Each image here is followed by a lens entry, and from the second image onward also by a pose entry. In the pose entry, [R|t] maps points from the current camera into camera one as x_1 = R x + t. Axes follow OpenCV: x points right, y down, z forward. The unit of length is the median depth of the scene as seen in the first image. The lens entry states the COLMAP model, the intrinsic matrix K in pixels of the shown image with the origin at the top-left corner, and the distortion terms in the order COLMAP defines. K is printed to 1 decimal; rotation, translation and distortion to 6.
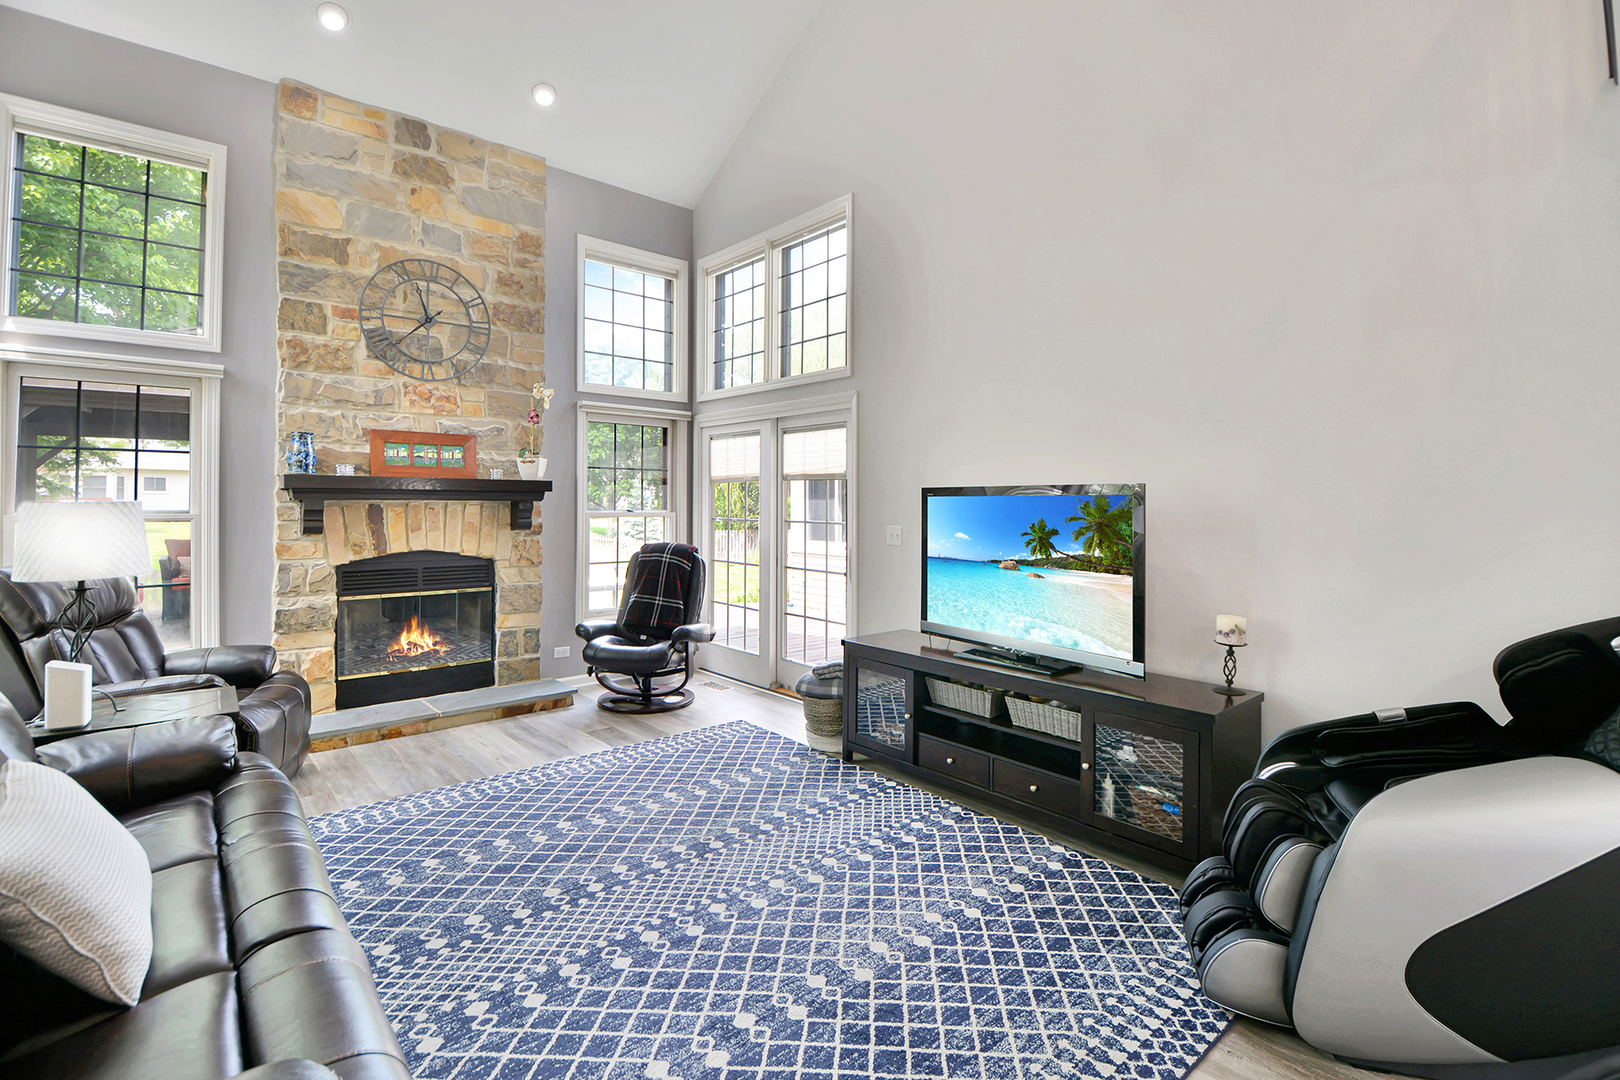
lens RADIAL K [[740.7, 0, 796.1], [0, 740.7, 496.3], [0, 0, 1]] dist [0.000446, -0.000906]
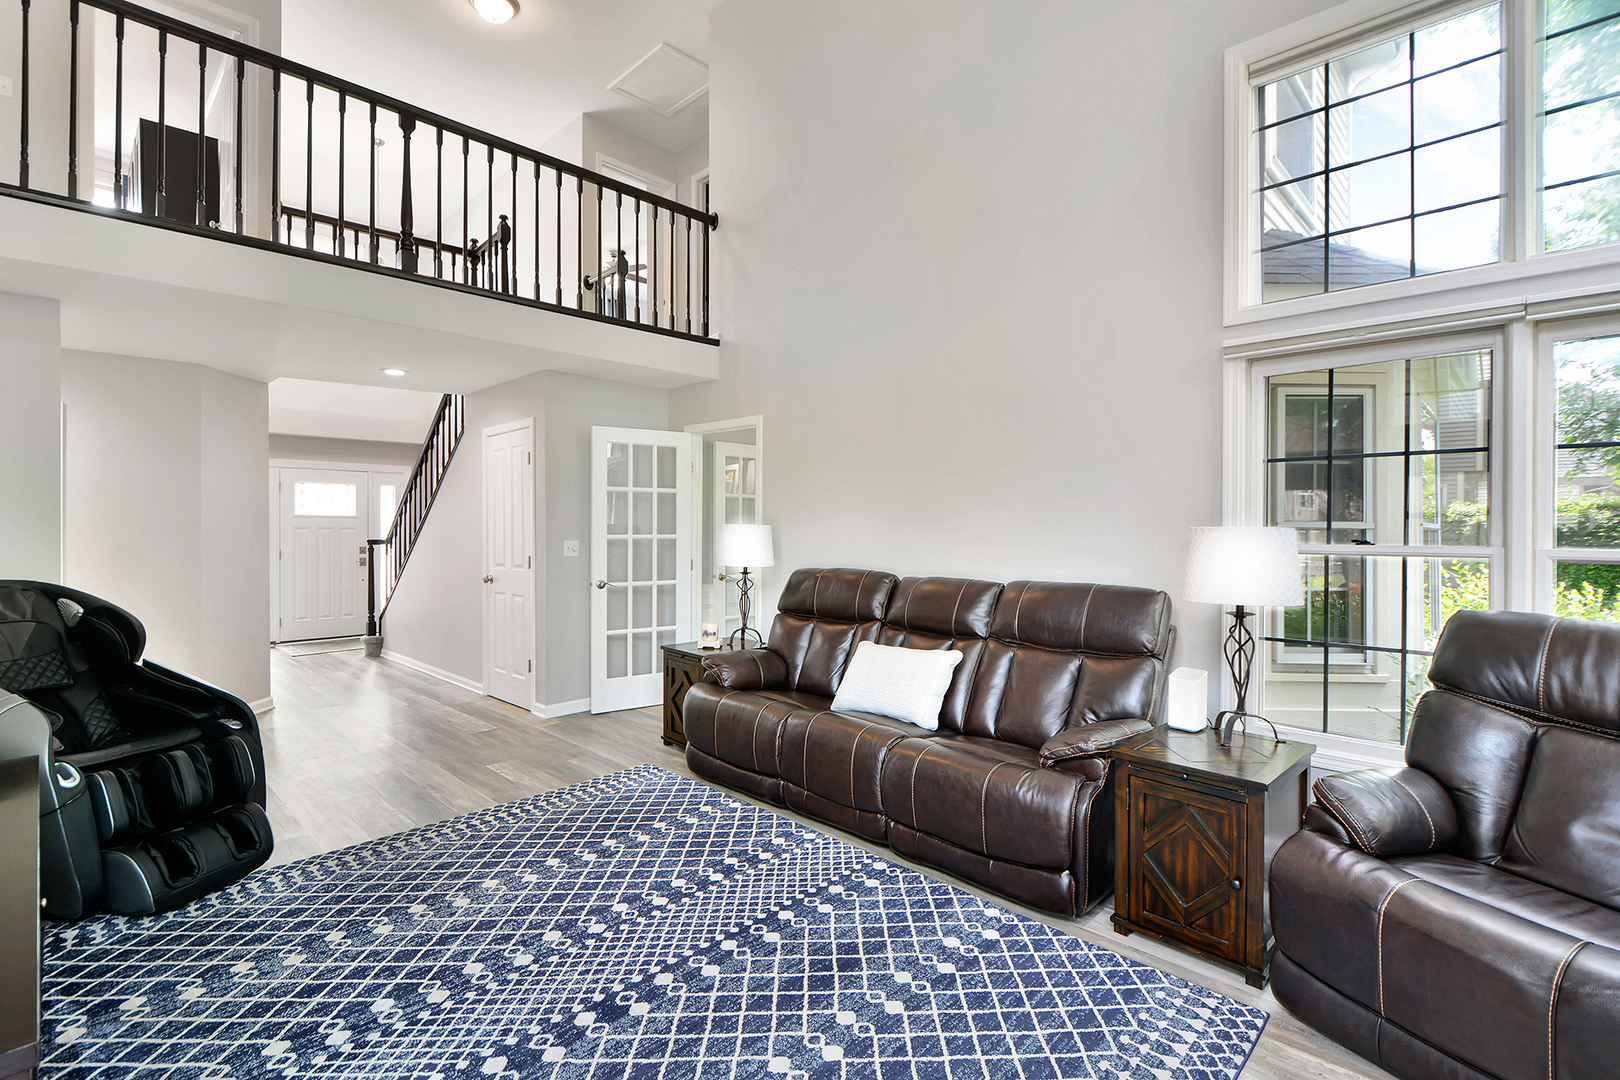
lens RADIAL K [[740.7, 0, 807.0], [0, 740.7, 529.3], [0, 0, 1]] dist [0.000446, -0.000906]
pose [[-0.995395, -0.007355, -0.095572, -0.294285], [-0.007101, 0.999970, -0.002999, 0.013157], [0.095592, -0.002307, -0.995418, 2.057239]]
